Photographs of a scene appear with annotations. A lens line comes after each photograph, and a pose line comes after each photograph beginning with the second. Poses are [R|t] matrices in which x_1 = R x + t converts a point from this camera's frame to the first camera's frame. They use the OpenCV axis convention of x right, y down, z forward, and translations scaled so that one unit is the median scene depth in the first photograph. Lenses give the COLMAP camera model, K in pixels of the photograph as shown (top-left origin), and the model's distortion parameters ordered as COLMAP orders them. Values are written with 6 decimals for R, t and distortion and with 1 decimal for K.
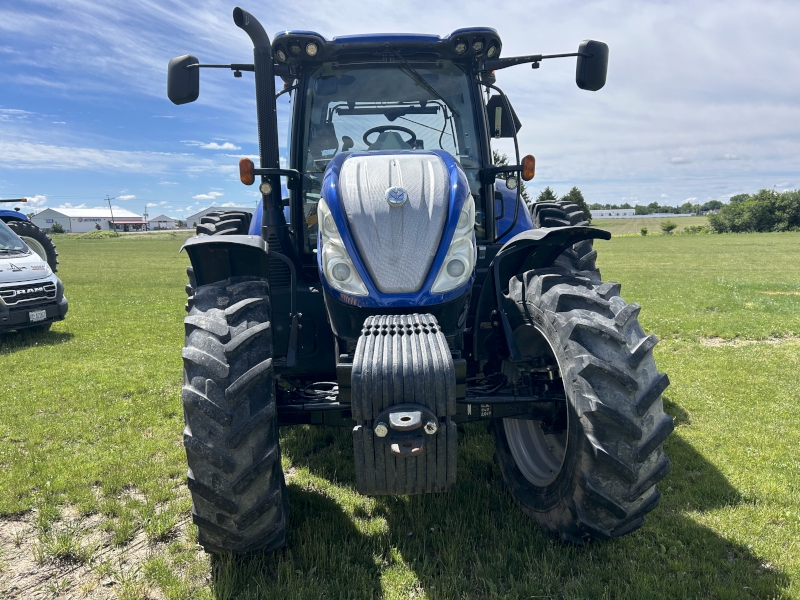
lens RADIAL K [[613.0, 0, 407.0], [0, 613.0, 296.2], [0, 0, 1]] dist [0.061892, -0.065663]
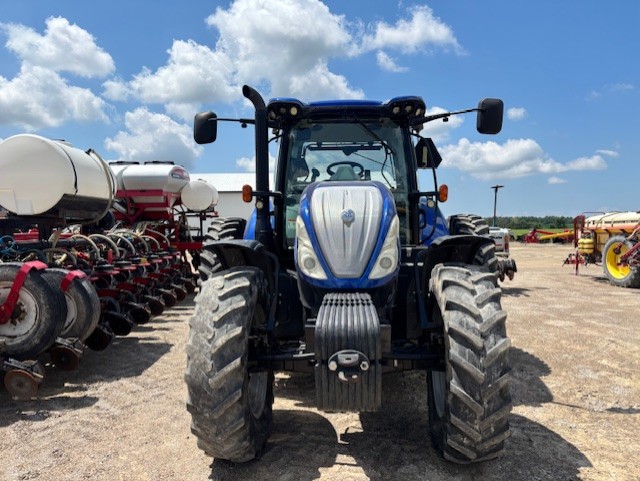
lens RADIAL K [[511.2, 0, 320.0], [0, 511.2, 240.5], [0, 0, 1]] dist [0.004897, -0.069753]
pose [[0.996591, 0.024774, -0.078688, 0.011696], [-0.031102, 0.996290, -0.080243, 0.002268], [0.076408, 0.082417, 0.993665, -0.188180]]
